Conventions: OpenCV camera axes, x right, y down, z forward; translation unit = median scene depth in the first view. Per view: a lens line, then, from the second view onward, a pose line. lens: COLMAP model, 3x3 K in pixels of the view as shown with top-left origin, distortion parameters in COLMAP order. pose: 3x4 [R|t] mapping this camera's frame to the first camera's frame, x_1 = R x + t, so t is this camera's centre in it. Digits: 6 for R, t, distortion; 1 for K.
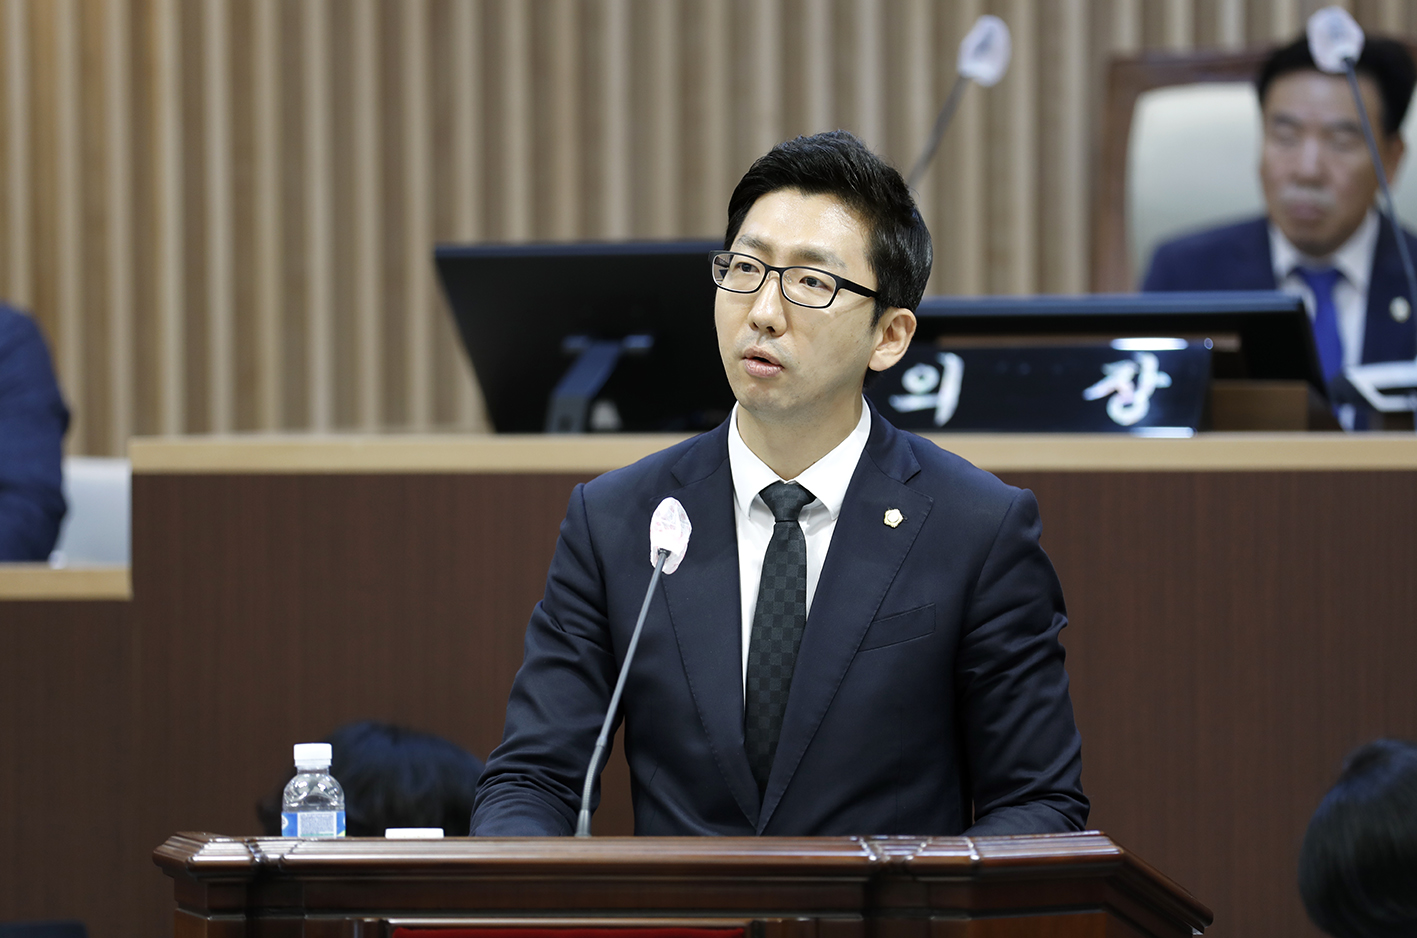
lens RADIAL K [[8465.2, 0, 722.3], [0, 8465.2, 466.8], [0, 0, 1]] dist [2.991781, 0.000000]
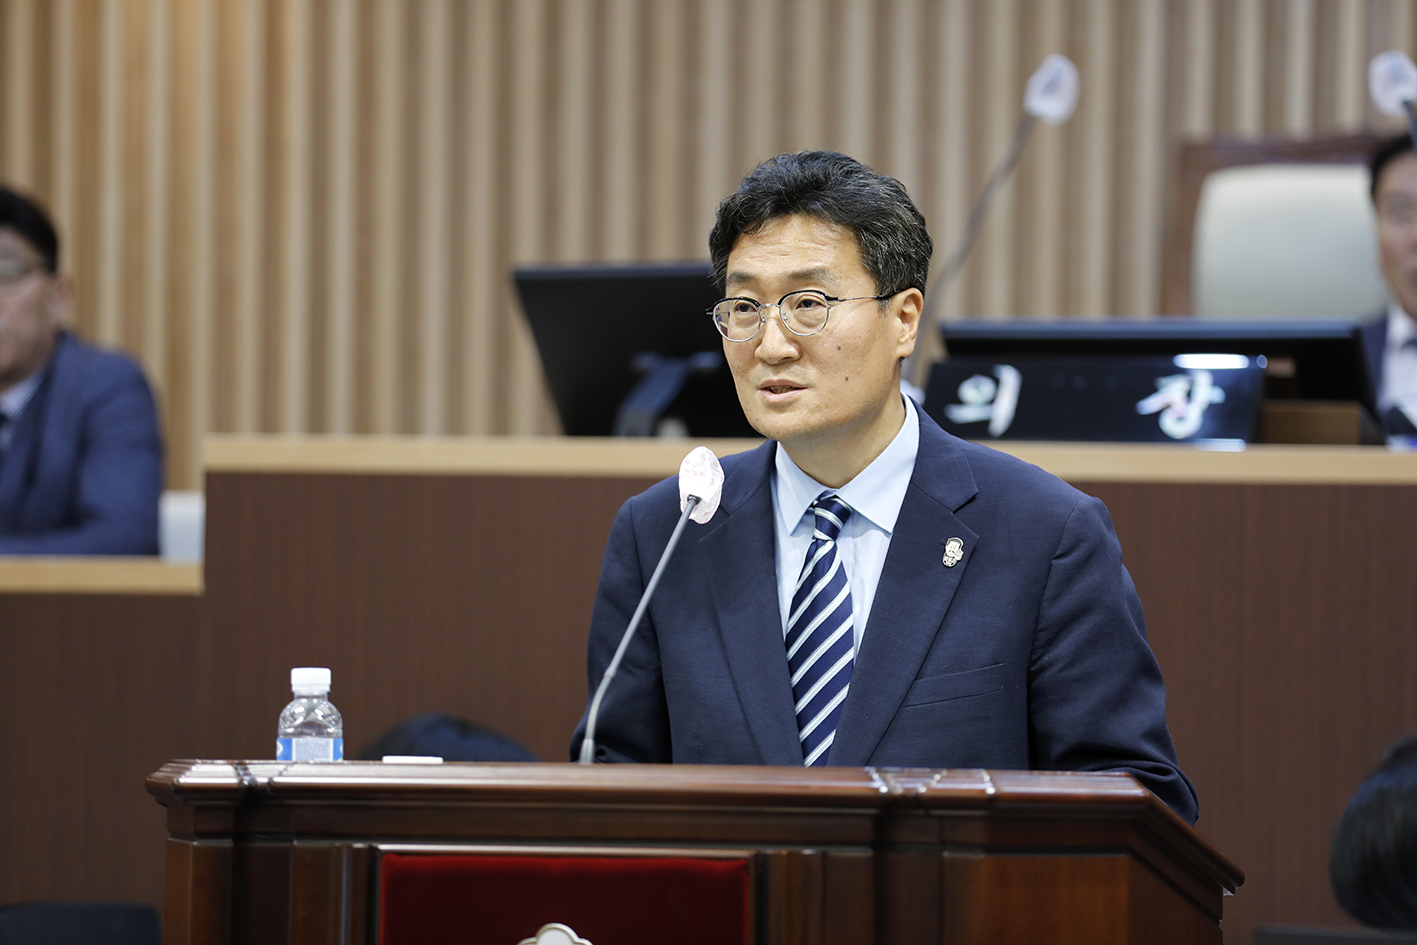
lens RADIAL K [[7444.6, 0, 733.2], [0, 7444.6, 483.9], [0, 0, 1]] dist [3.030573, 0.000000]
pose [[0.999691, 0.018223, -0.016919, 0.009674], [-0.018539, 0.999653, -0.018731, 0.018451], [0.016571, 0.019039, 0.999681, 0.102971]]
